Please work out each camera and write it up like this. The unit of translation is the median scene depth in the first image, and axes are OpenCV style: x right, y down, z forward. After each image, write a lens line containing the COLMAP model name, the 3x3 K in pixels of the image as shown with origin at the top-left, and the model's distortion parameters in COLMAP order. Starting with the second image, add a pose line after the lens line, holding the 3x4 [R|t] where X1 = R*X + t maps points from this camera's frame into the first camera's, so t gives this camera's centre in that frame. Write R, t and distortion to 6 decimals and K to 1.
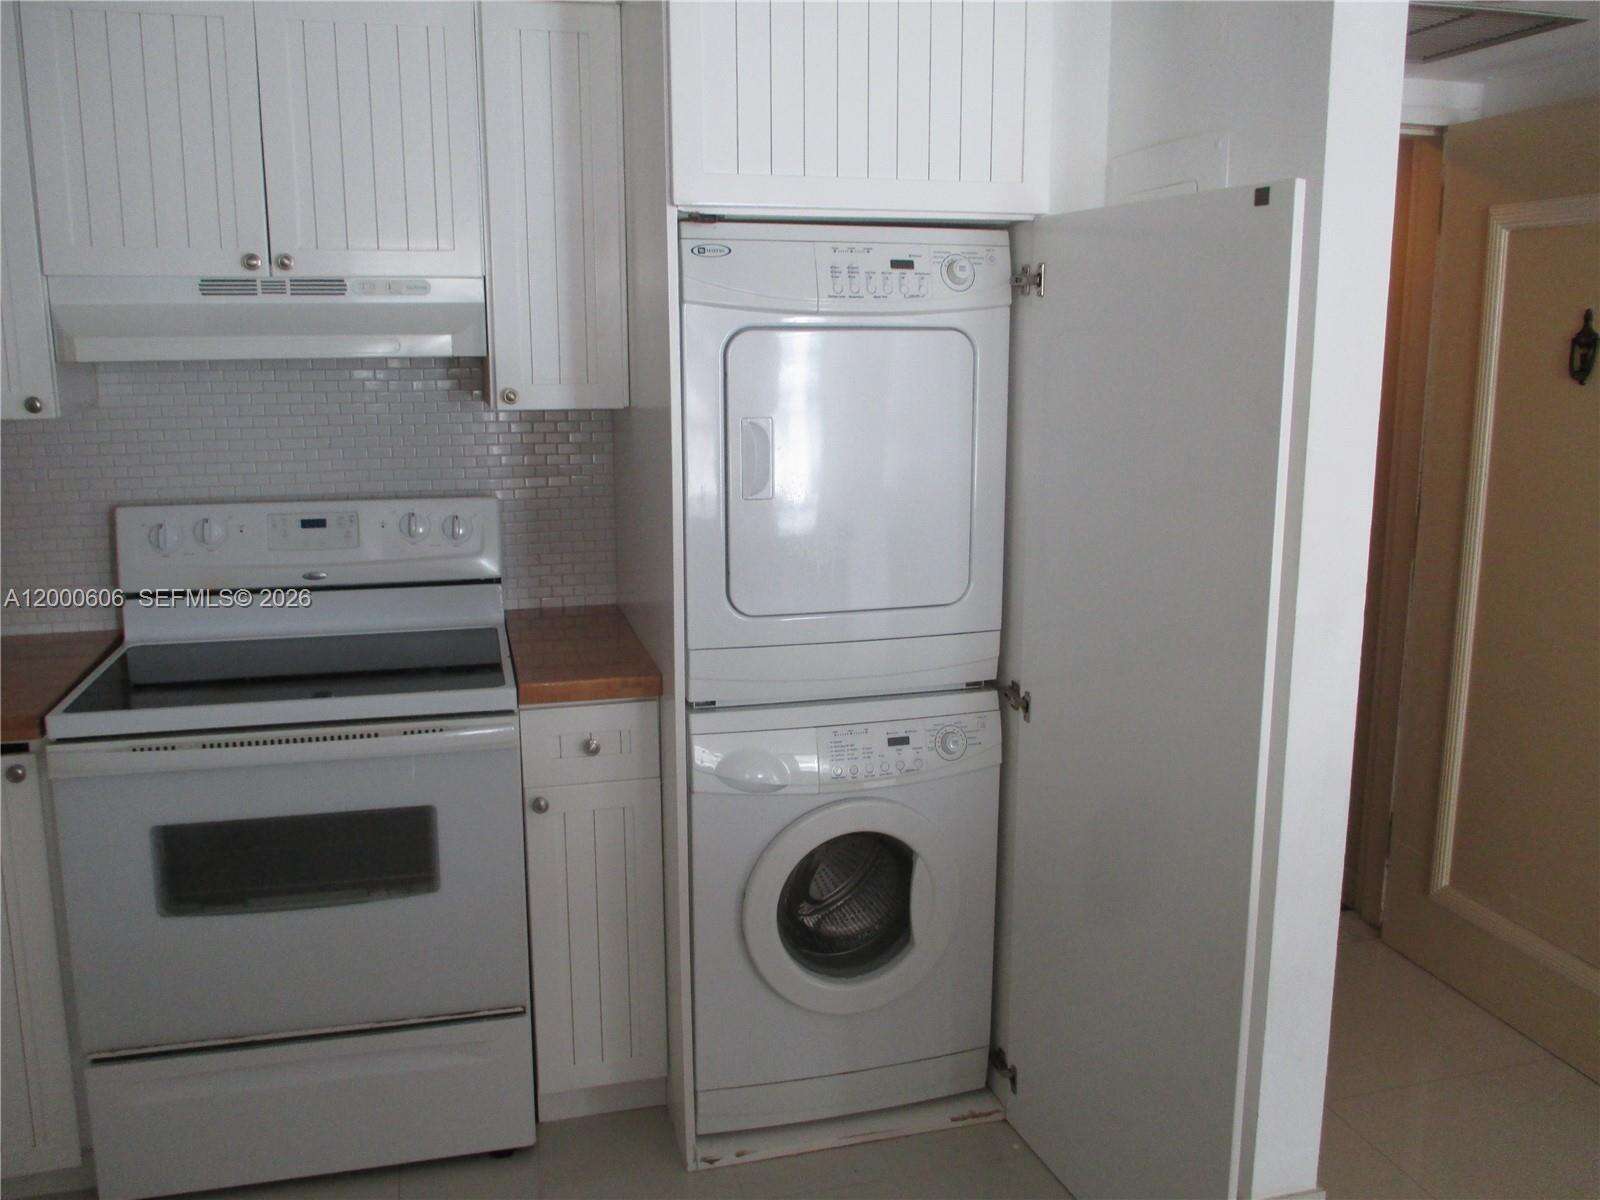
lens RADIAL K [[1368.3, 0, 800.0], [0, 1368.3, 600.0], [0, 0, 1]] dist [-0.006235, -0.002214]
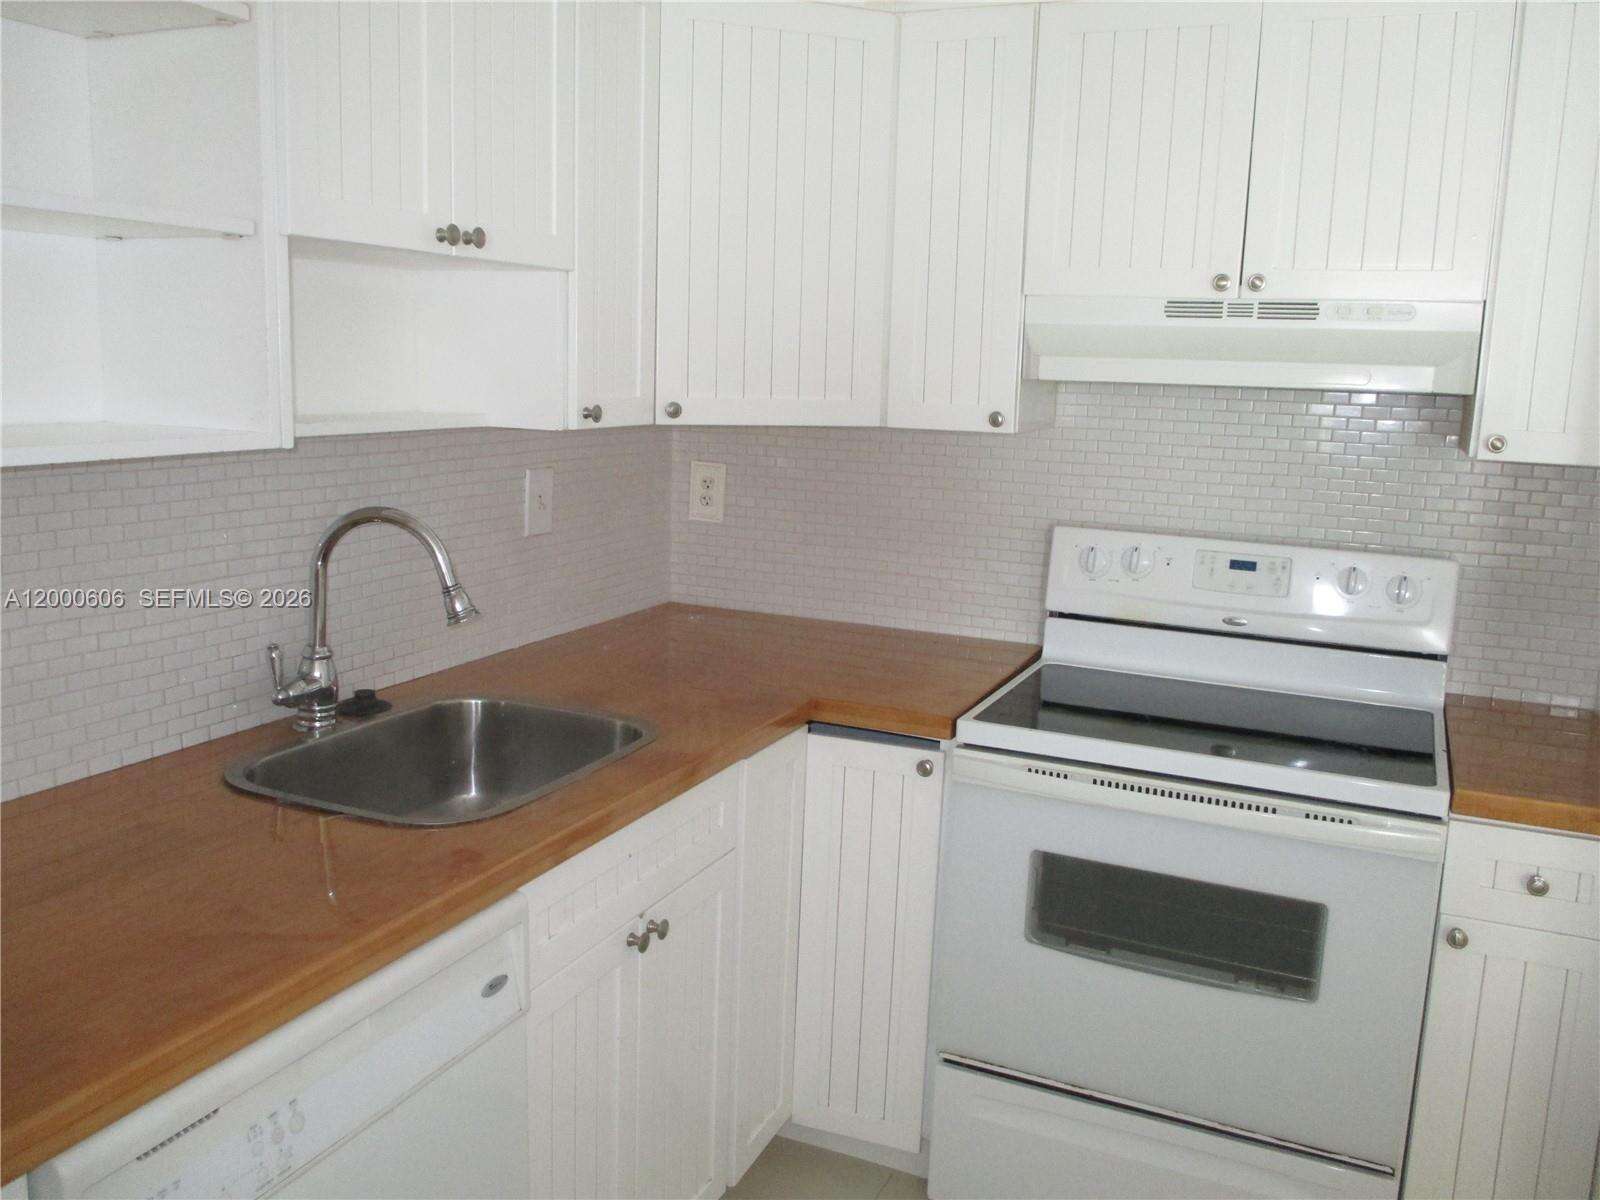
lens RADIAL K [[1326.7, 0, 800.0], [0, 1326.7, 600.0], [0, 0, 1]] dist [-0.047479, 0.008558]
pose [[0.781263, 0.135723, -0.609268, -0.045268], [-0.153348, 0.987894, 0.023431, -0.008211], [0.605073, 0.075124, 0.792618, 0.119269]]
